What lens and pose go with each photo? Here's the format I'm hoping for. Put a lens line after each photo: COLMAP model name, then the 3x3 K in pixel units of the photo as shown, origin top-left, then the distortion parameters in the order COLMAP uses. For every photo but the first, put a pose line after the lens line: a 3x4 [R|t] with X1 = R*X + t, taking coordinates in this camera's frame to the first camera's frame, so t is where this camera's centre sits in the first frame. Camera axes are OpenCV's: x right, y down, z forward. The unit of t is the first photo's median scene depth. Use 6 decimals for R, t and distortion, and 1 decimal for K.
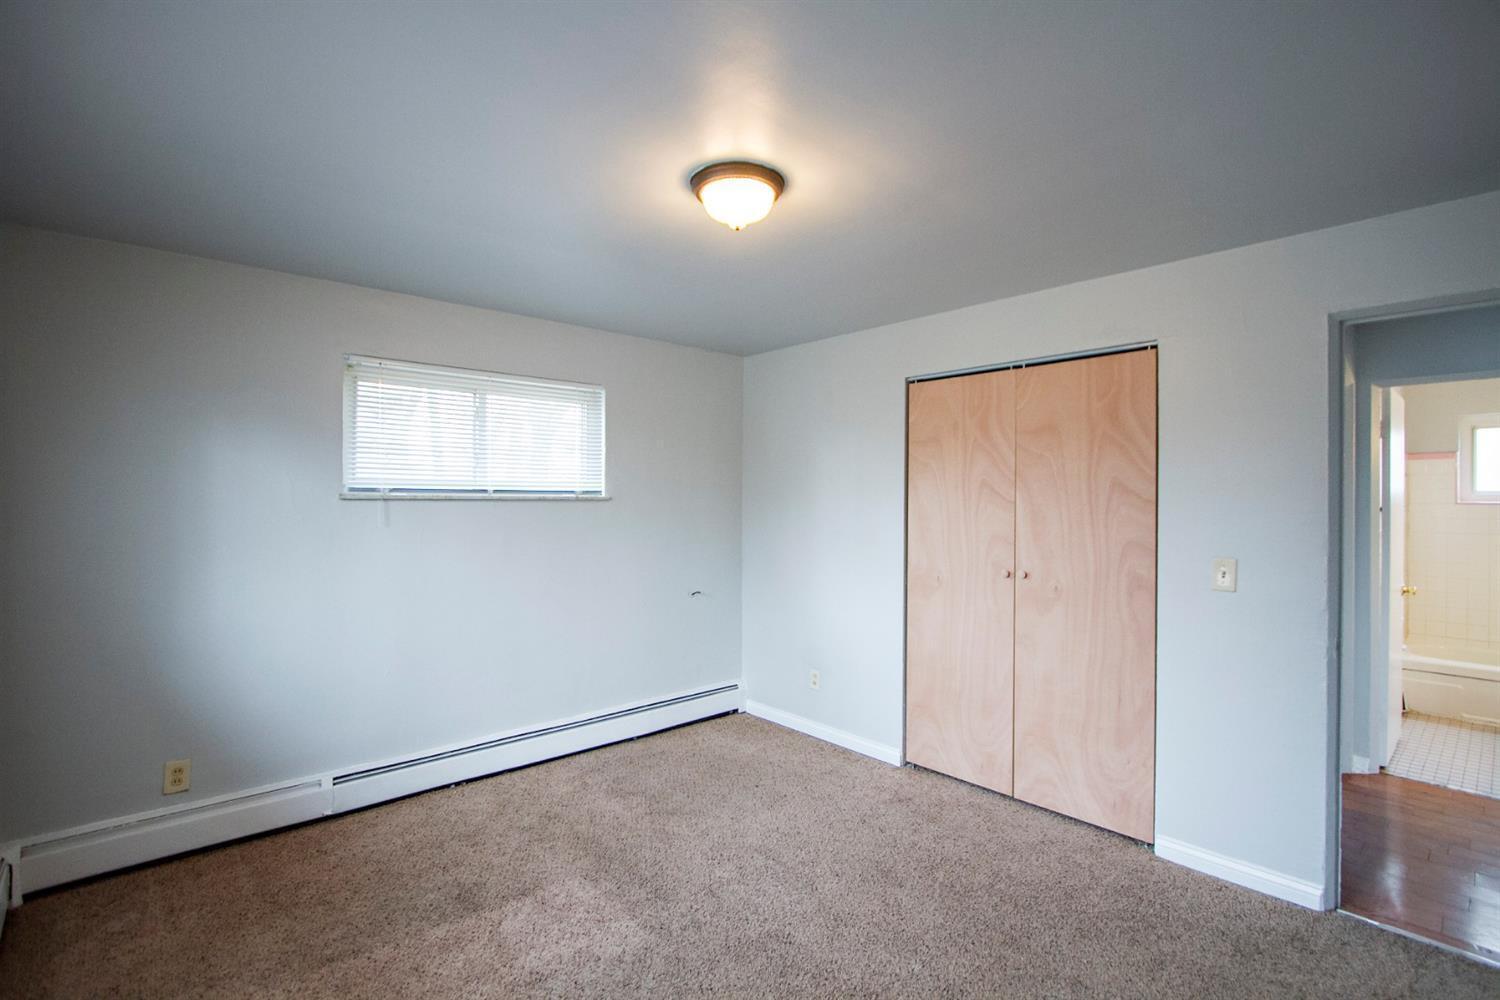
lens RADIAL K [[691.7, 0, 750.0], [0, 691.7, 500.0], [0, 0, 1]] dist [-0.001912, 0.000126]
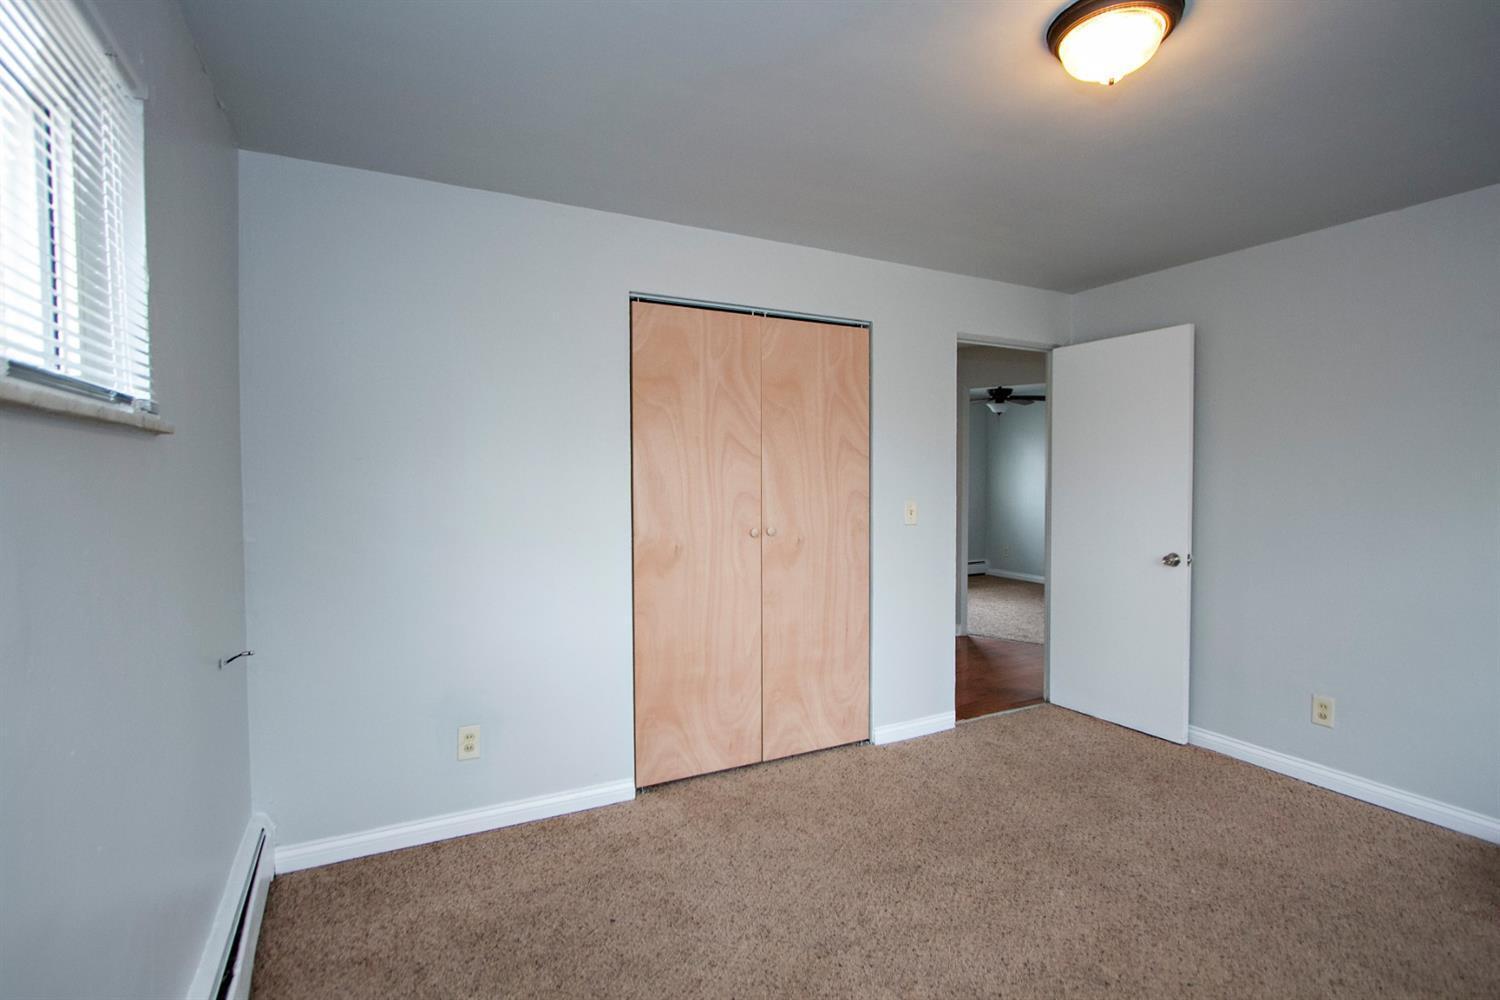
lens RADIAL K [[715.6, 0, 750.0], [0, 715.6, 500.0], [0, 0, 1]] dist [-0.002121, 0.000089]
pose [[0.250402, -0.038873, 0.967361, -0.578435], [0.002111, 0.999213, 0.039607, 0.023457], [-0.968140, -0.007876, 0.250287, 0.766854]]
